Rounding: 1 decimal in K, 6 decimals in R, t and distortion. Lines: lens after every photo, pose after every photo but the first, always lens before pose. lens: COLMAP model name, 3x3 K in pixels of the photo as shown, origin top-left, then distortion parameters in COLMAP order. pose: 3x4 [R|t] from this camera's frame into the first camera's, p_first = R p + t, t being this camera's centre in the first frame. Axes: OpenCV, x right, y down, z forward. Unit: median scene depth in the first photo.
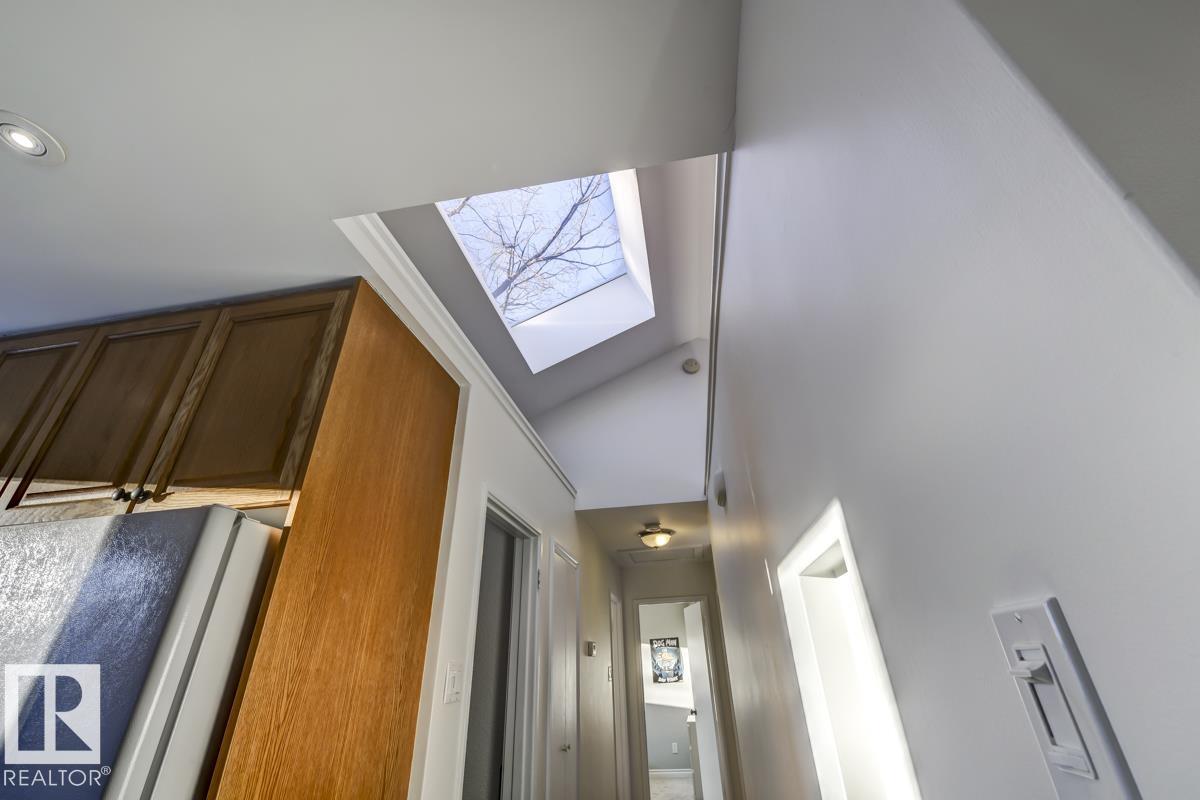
lens RADIAL K [[491.6, 0, 598.8], [0, 491.6, 393.9], [0, 0, 1]] dist [-0.001554, -0.001141]
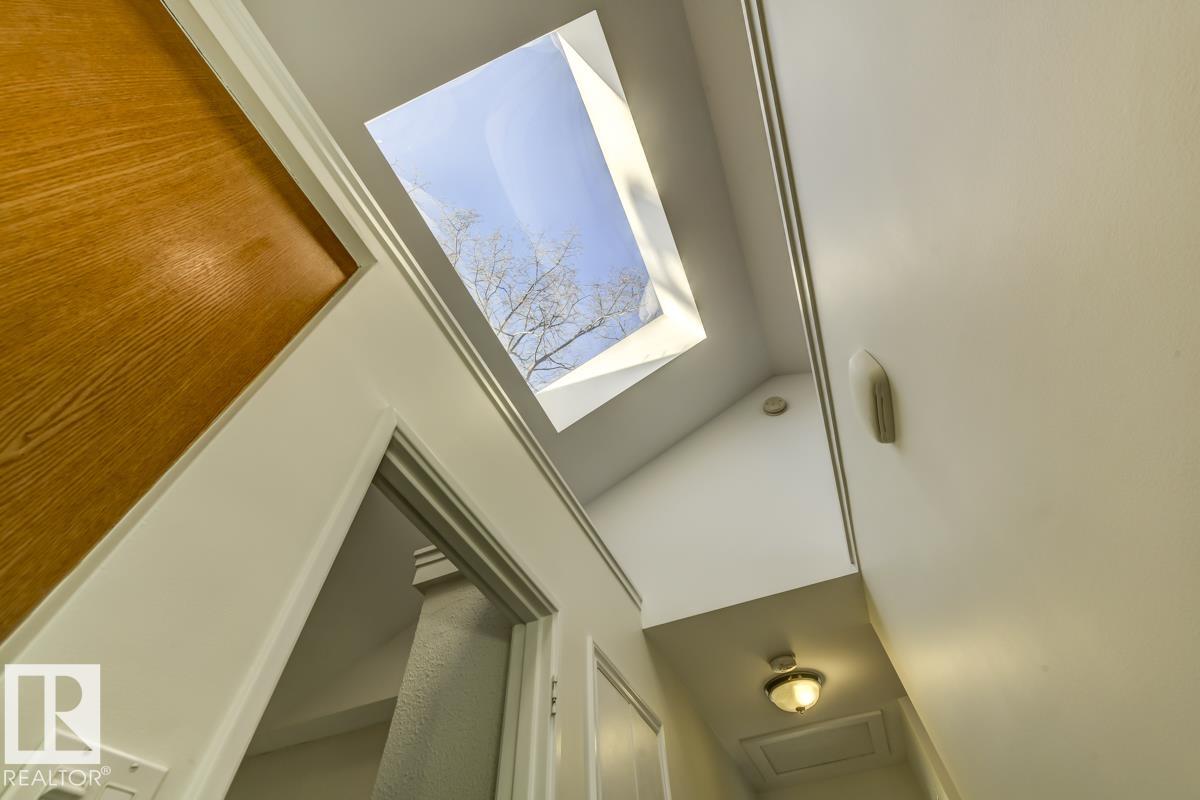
lens RADIAL K [[491.6, 0, 601.1], [0, 491.6, 395.4], [0, 0, 1]] dist [-0.001554, -0.001141]
pose [[0.975777, -0.185833, -0.115431, 0.025671], [0.118579, 0.892698, -0.434776, 0.234194], [0.183841, 0.410557, 0.893110, 0.320539]]
